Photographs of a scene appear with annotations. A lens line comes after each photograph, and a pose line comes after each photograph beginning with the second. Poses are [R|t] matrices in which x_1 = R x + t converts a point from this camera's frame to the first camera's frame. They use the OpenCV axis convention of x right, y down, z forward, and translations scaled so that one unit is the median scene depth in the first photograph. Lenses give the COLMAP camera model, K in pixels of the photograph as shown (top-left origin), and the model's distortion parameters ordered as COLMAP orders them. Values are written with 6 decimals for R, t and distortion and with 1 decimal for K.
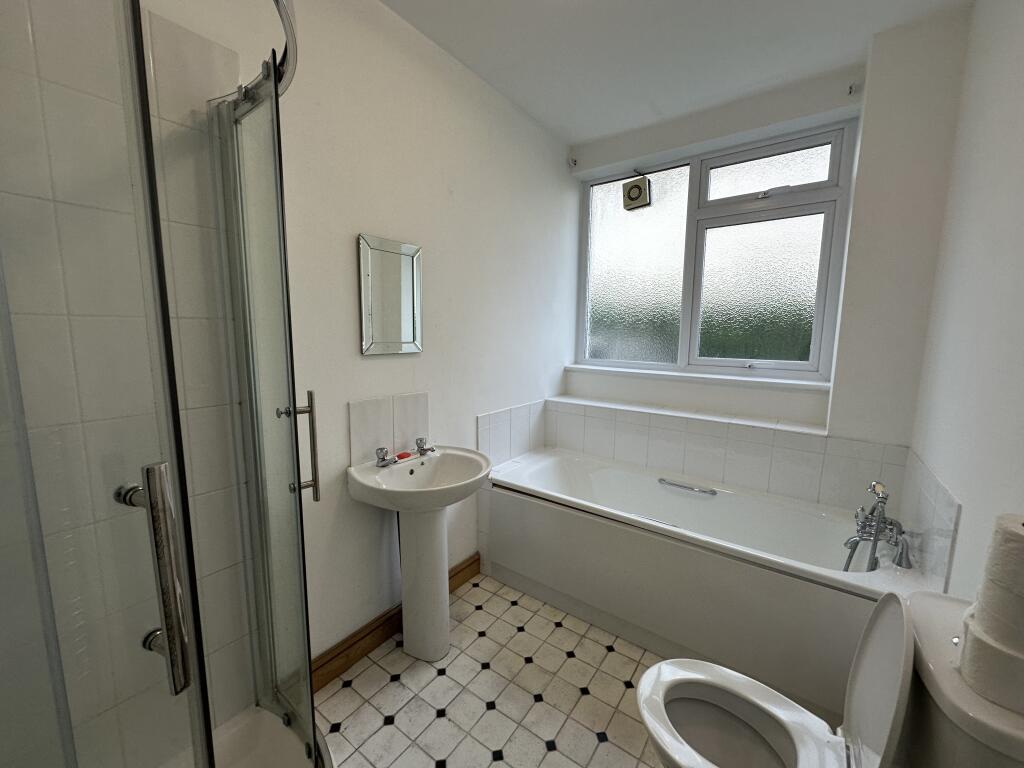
lens RADIAL K [[408.6, 0, 513.2], [0, 408.6, 386.9], [0, 0, 1]] dist [0.000549, 0.000107]
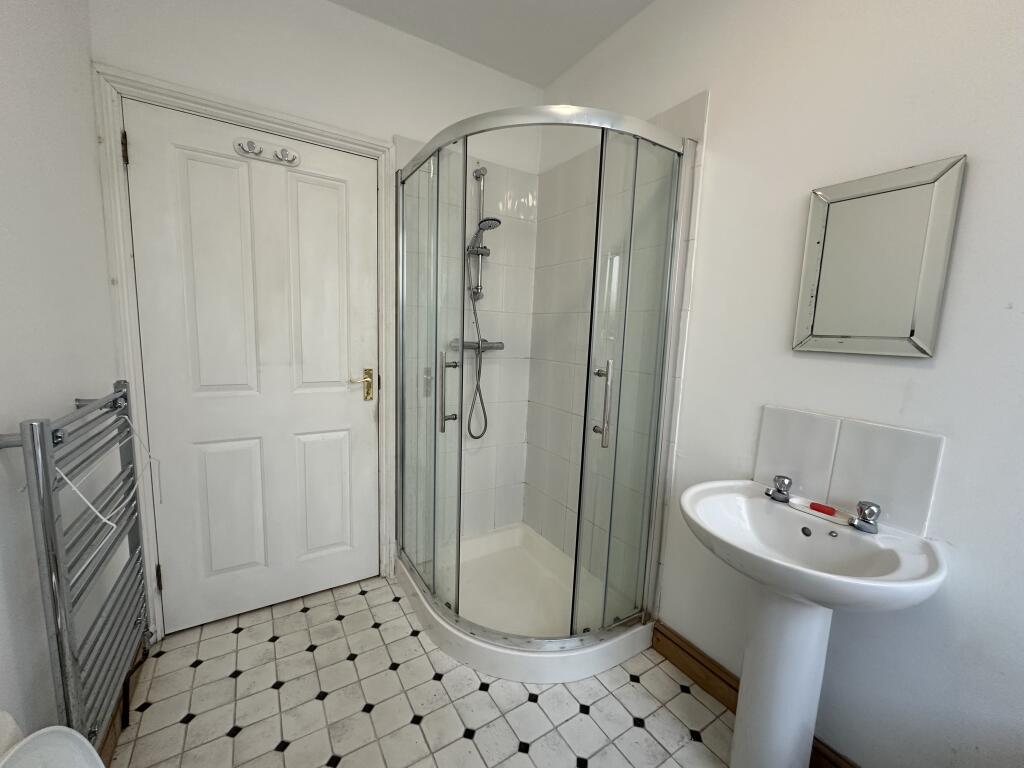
lens RADIAL K [[408.6, 0, 513.2], [0, 408.6, 385.8], [0, 0, 1]] dist [0.000549, 0.000107]
pose [[-0.382222, 0.095468, -0.919126, 0.604338], [-0.159580, 0.972886, 0.167414, -0.065225], [0.910187, 0.210663, -0.356624, 0.891791]]
